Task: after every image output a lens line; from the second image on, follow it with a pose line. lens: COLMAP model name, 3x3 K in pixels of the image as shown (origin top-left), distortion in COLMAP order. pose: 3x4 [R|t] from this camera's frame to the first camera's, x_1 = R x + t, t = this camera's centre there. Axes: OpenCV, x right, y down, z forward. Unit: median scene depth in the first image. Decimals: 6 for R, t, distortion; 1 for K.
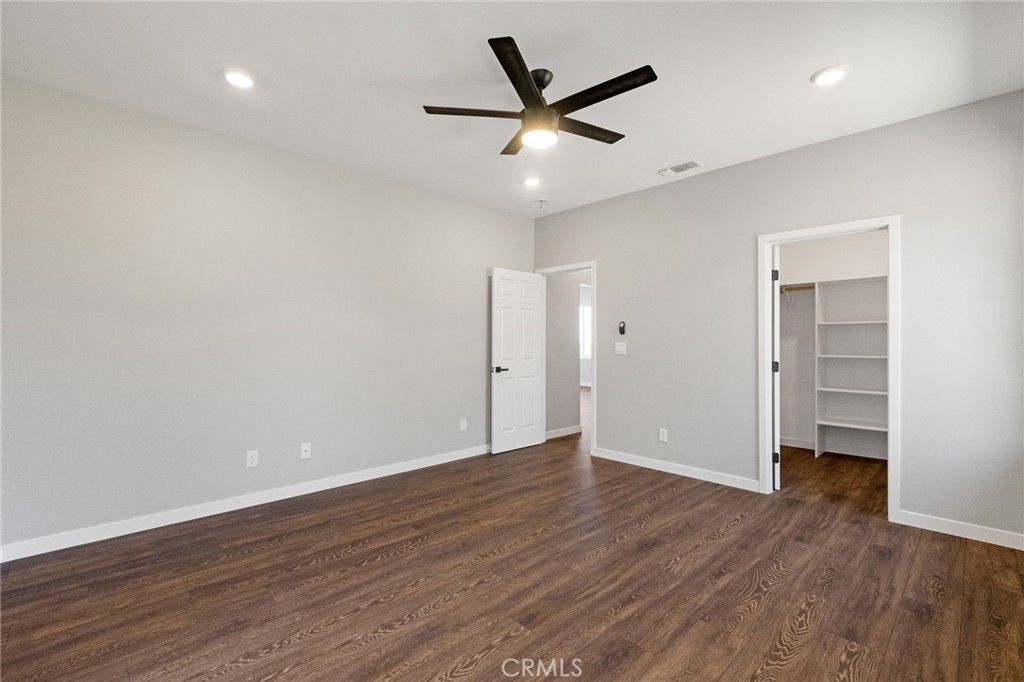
lens RADIAL K [[448.2, 0, 505.7], [0, 448.2, 342.3], [0, 0, 1]] dist [-0.010988, 0.000712]
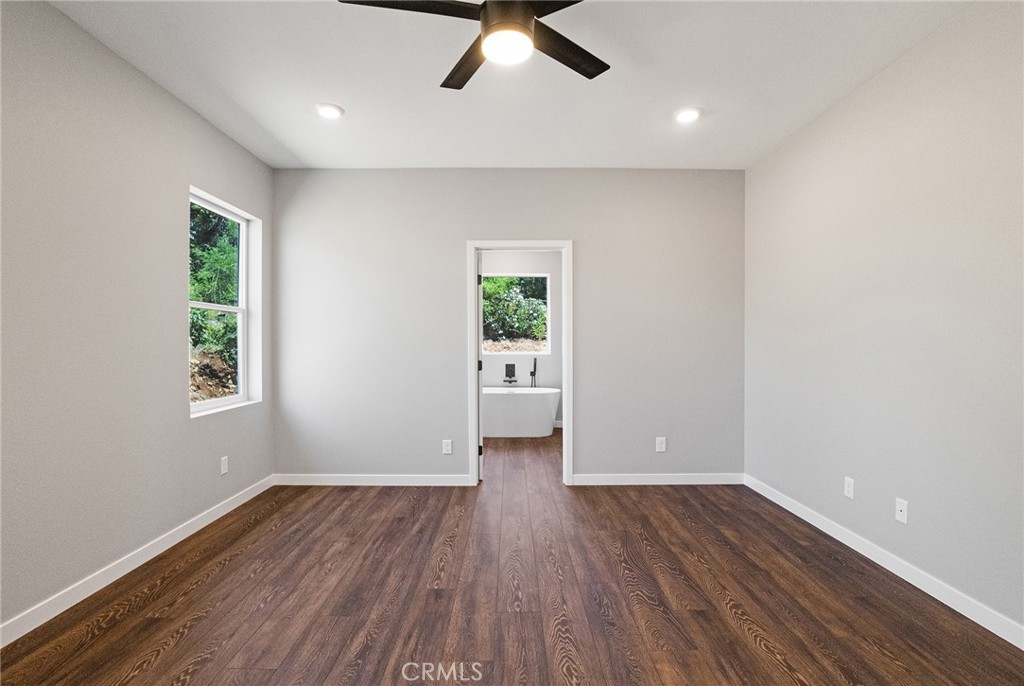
lens RADIAL K [[475.7, 0, 521.8], [0, 475.7, 347.2], [0, 0, 1]] dist [-0.027274, 0.003562]
pose [[-0.670503, 0.006273, -0.741881, 0.634101], [-0.000850, 0.999957, 0.009223, 0.001416], [0.741907, 0.006815, -0.670469, 1.580946]]
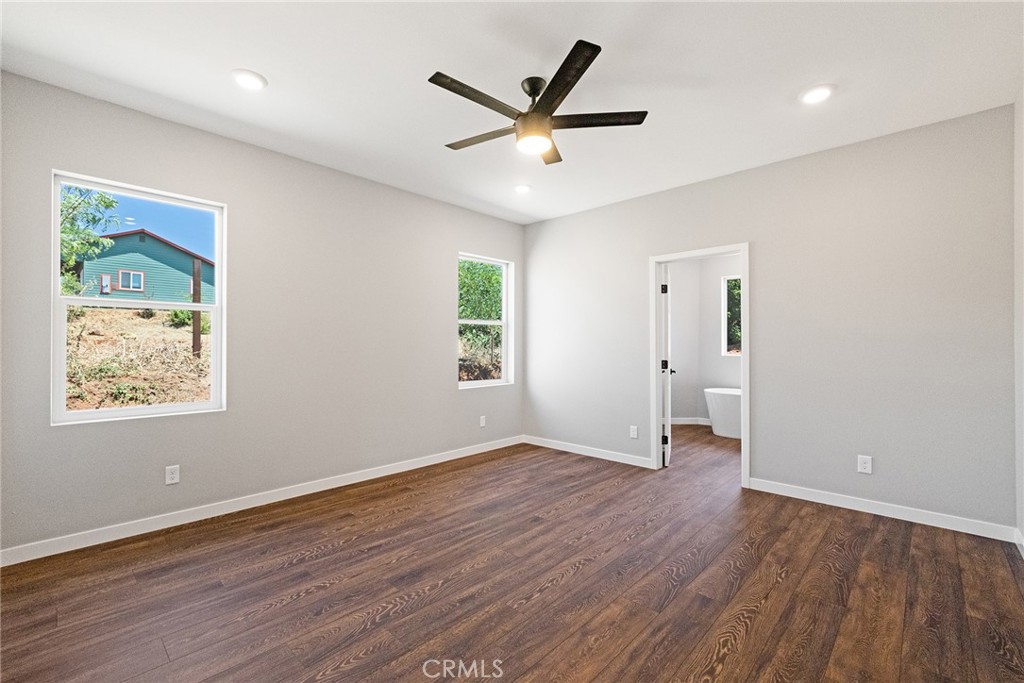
lens RADIAL K [[448.2, 0, 508.2], [0, 448.2, 337.9], [0, 0, 1]] dist [-0.010988, 0.000712]
pose [[-0.998398, -0.002639, -0.056517, 0.199757], [-0.001912, 0.999915, -0.012905, -0.000268], [0.056546, -0.012777, -0.998318, 2.115077]]
